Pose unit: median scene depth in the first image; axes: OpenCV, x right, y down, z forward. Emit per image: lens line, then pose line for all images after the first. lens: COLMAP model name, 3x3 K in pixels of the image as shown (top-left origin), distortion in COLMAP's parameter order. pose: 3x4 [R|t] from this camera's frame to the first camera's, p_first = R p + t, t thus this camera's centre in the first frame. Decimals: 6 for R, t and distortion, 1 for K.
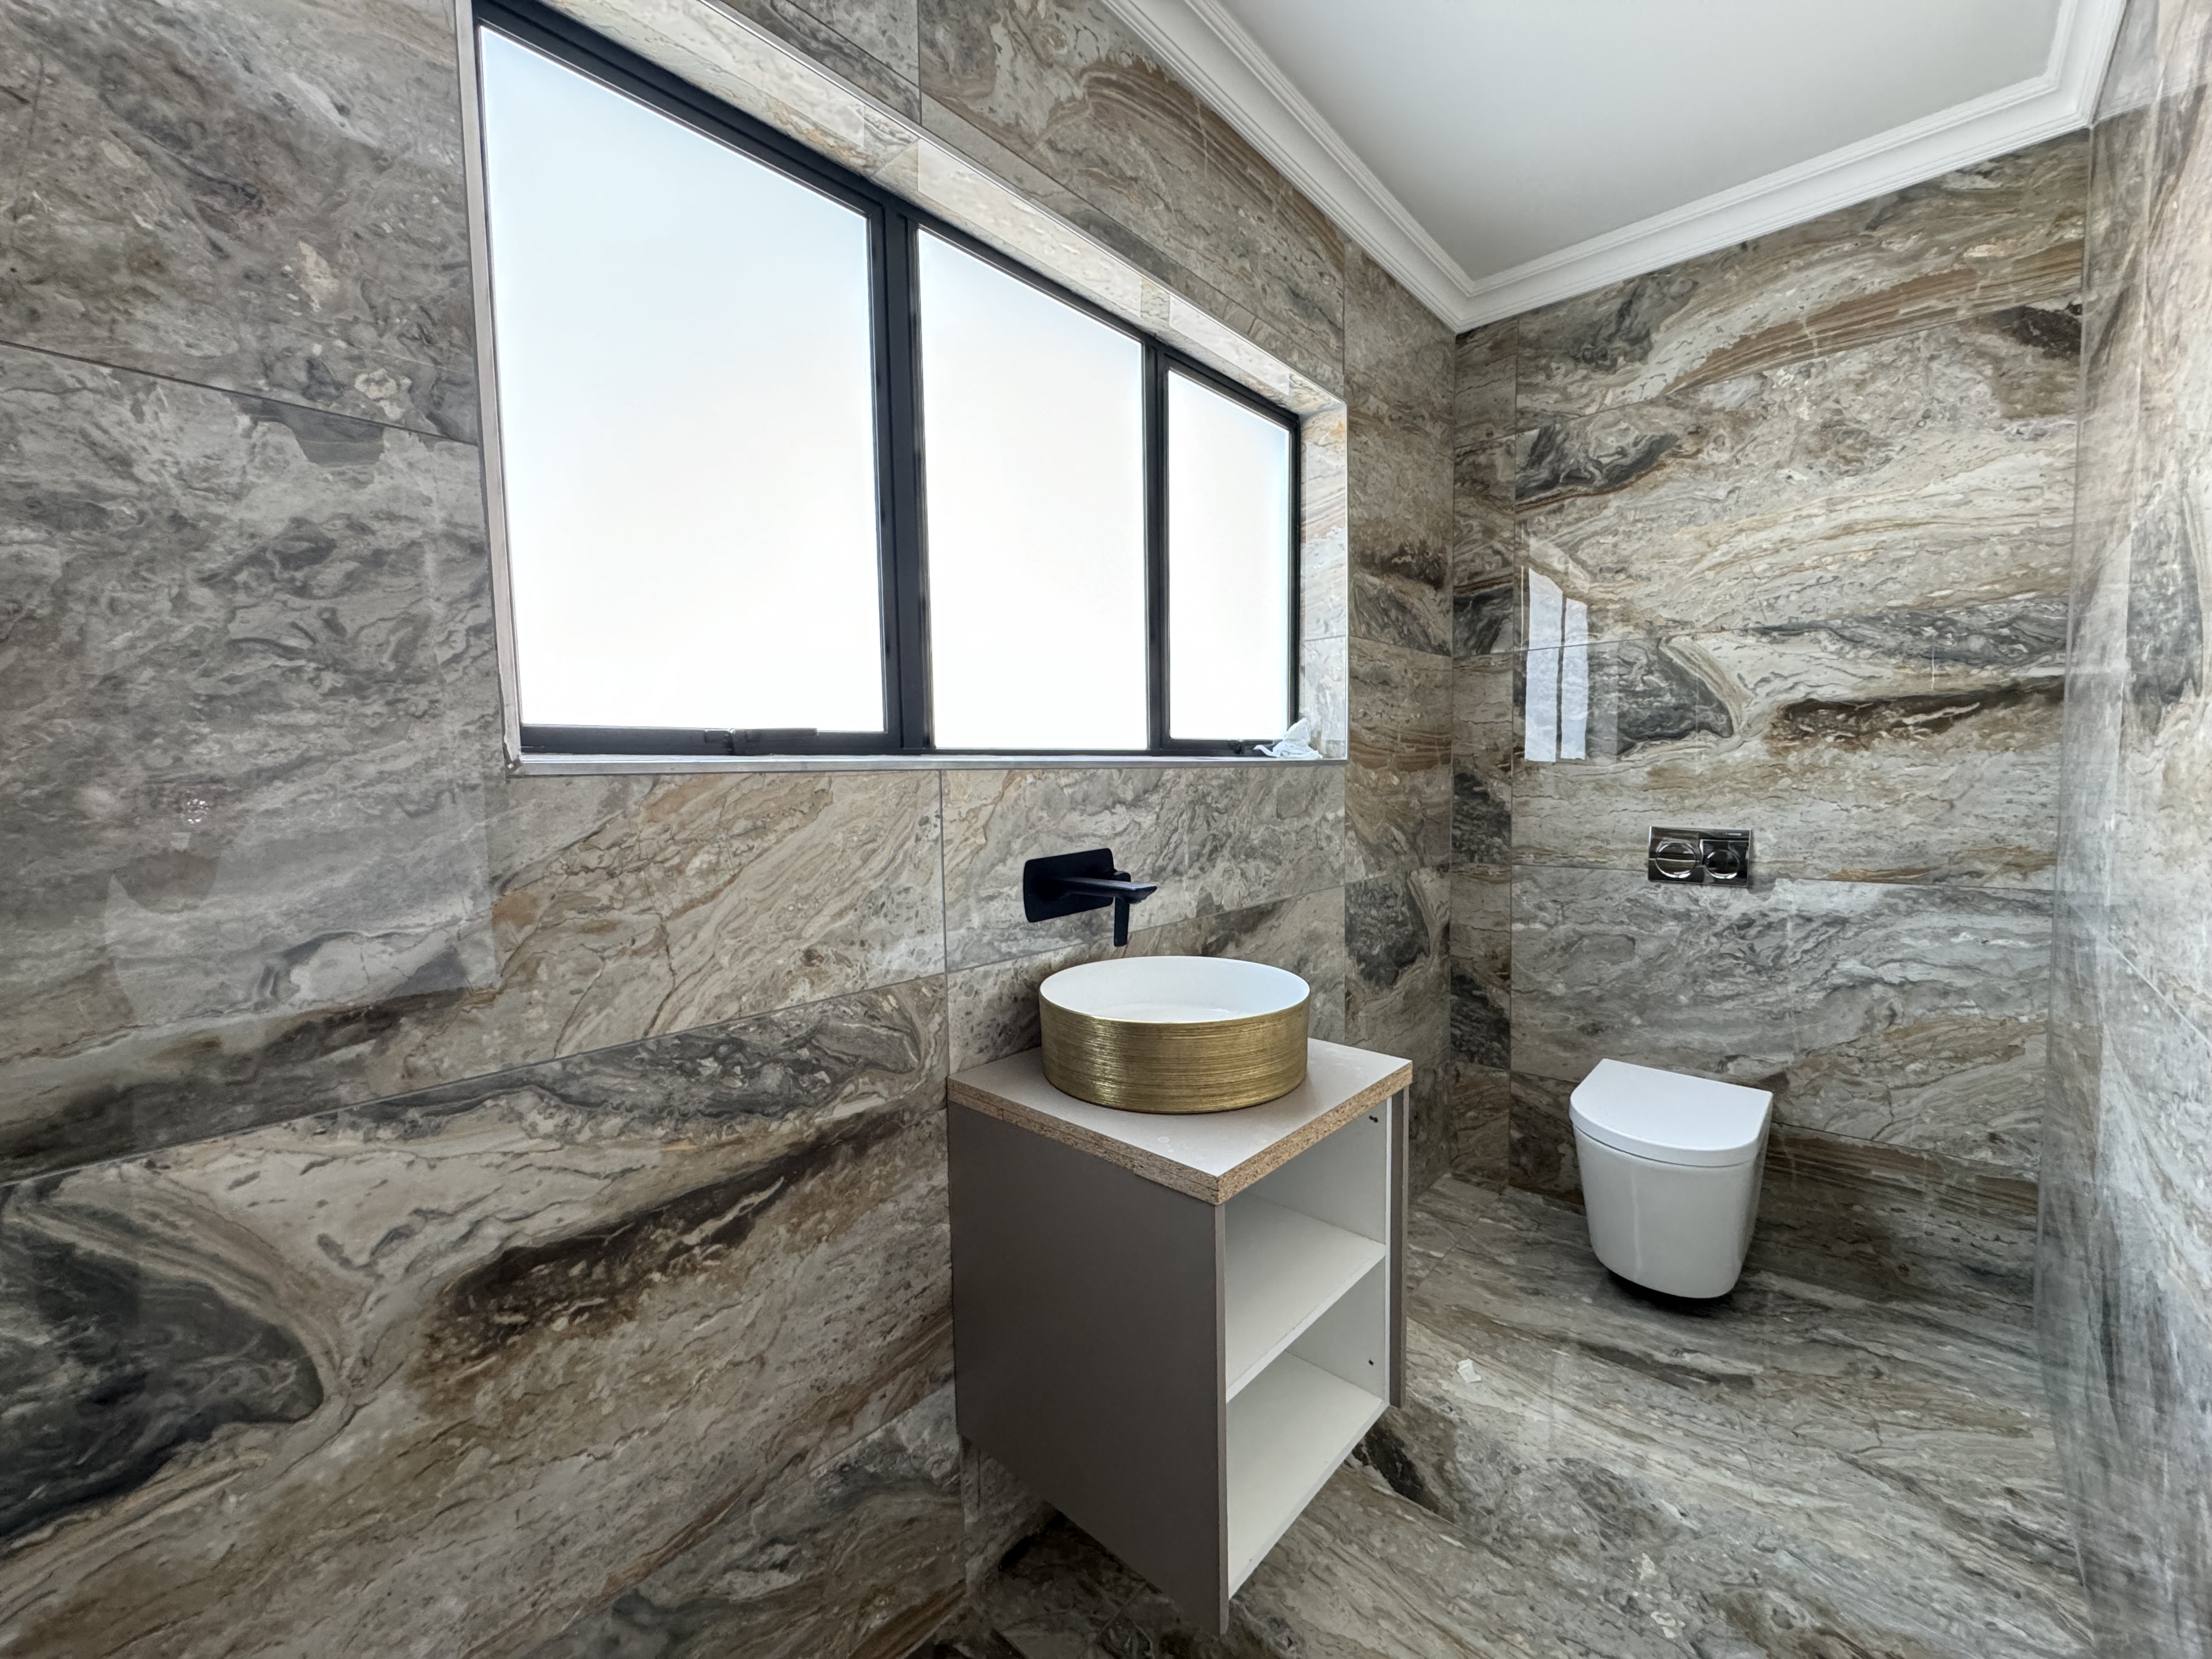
lens RADIAL K [[883.8, 0, 1099.8], [0, 883.8, 827.5], [0, 0, 1]] dist [-0.003995, 0.000573]
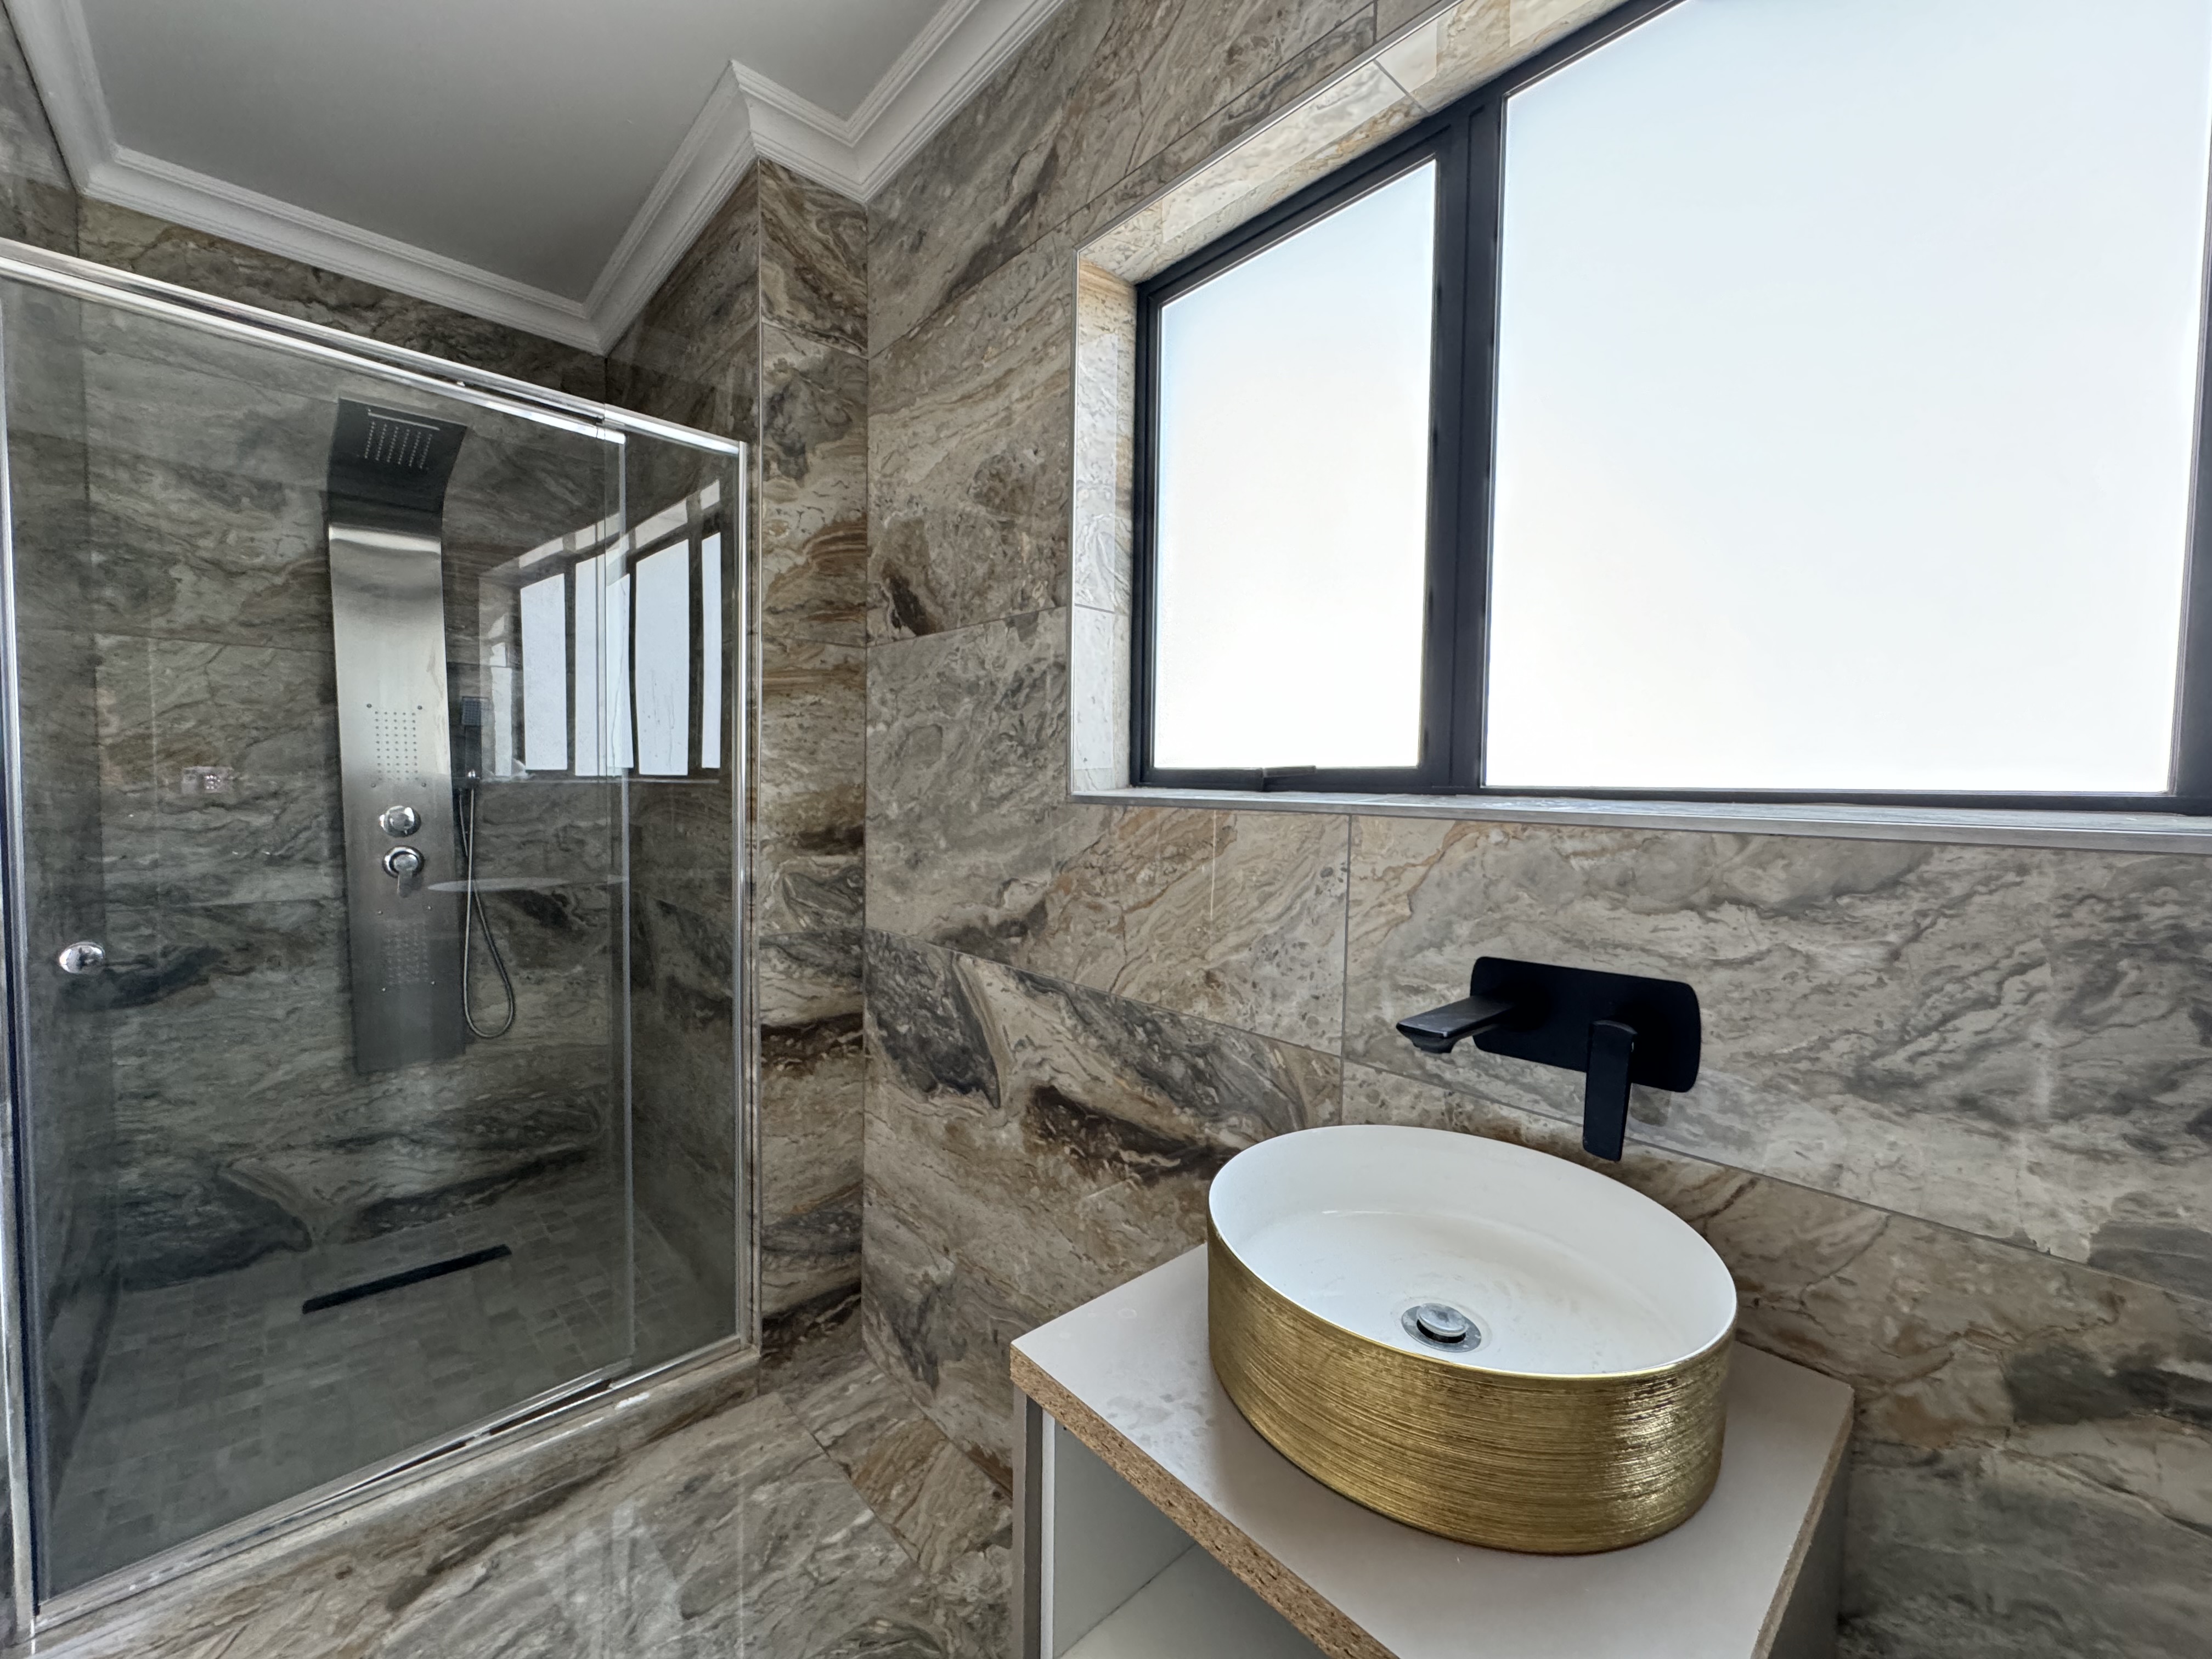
lens RADIAL K [[883.8, 0, 1098.2], [0, 883.8, 829.4], [0, 0, 1]] dist [-0.003995, 0.000573]
pose [[-0.090064, 0.067731, -0.993630, 0.889832], [-0.080076, 0.993962, 0.075012, -0.126266], [0.992712, 0.086322, -0.084097, 1.111693]]
